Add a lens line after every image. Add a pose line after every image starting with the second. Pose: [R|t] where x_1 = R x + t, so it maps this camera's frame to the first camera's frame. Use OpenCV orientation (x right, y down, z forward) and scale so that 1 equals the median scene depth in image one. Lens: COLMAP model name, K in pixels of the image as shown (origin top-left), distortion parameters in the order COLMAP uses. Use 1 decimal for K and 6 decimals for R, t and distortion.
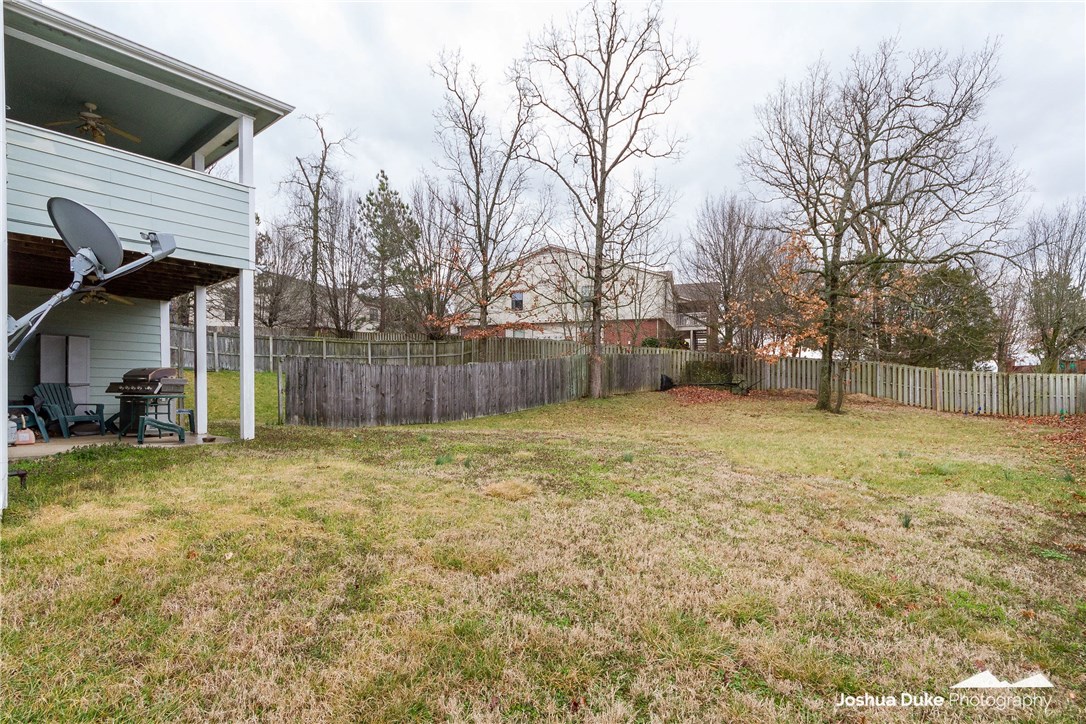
lens RADIAL K [[500.1, 0, 543.0], [0, 500.1, 362.0], [0, 0, 1]] dist [-0.002157, -0.000217]
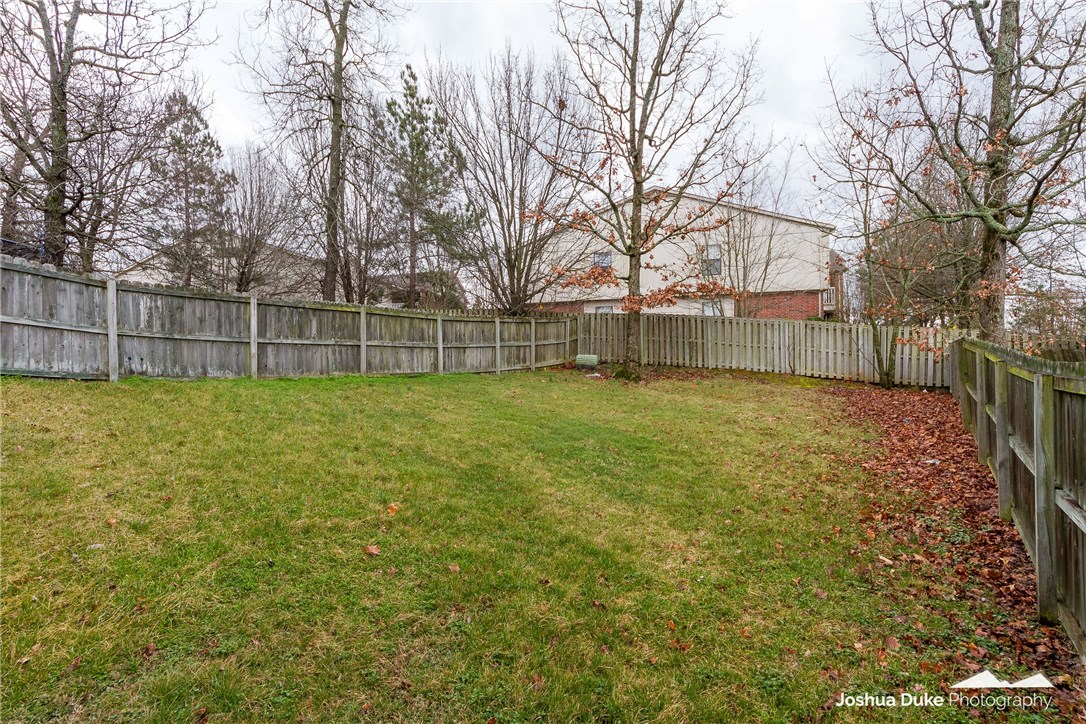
lens RADIAL K [[525.5, 0, 543.0], [0, 525.5, 362.0], [0, 0, 1]] dist [0.003207, 0.000405]
pose [[0.999422, -0.009026, 0.032788, -0.221722], [0.008710, 0.999914, 0.009758, 0.002790], [-0.032874, -0.009466, 0.999415, 0.384505]]
